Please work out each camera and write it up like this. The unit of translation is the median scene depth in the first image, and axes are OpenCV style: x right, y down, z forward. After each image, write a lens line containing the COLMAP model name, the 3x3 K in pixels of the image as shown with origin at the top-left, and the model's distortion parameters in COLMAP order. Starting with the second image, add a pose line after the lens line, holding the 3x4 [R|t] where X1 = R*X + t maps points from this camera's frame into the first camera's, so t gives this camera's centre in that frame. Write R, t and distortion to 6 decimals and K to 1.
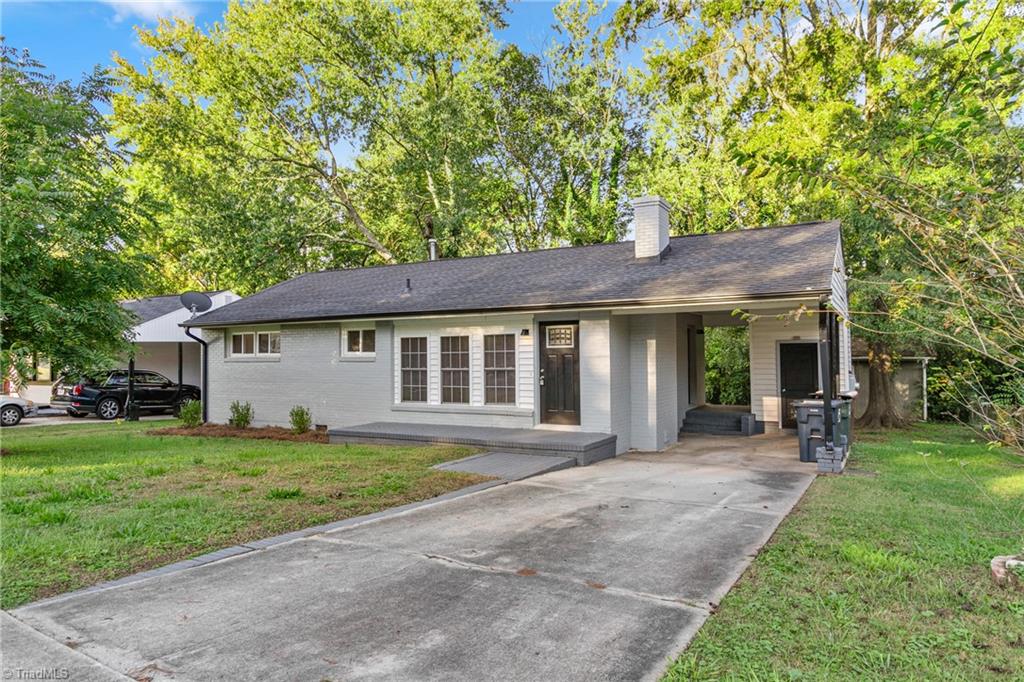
lens RADIAL K [[658.9, 0, 512.0], [0, 658.9, 341.0], [0, 0, 1]] dist [0.002281, 0.001042]
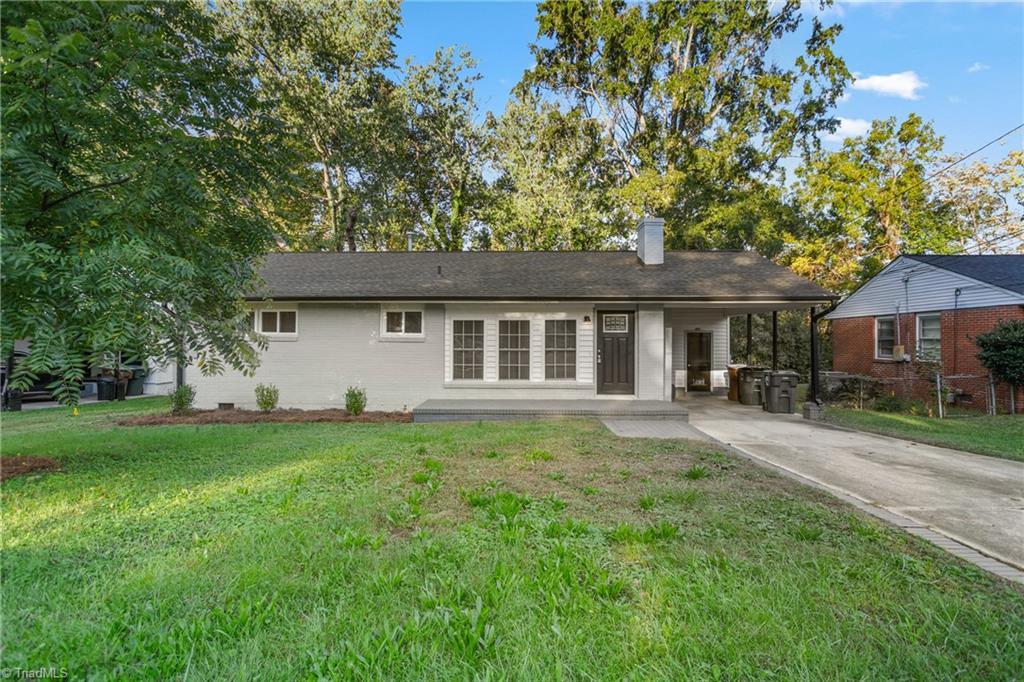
lens RADIAL K [[501.6, 0, 512.0], [0, 501.6, 341.0], [0, 0, 1]] dist [-0.000589, -0.000059]
pose [[0.881159, 0.012465, 0.472656, -0.488481], [-0.022941, 0.999602, 0.016406, 0.013886], [-0.472263, -0.025299, 0.881094, 0.239460]]
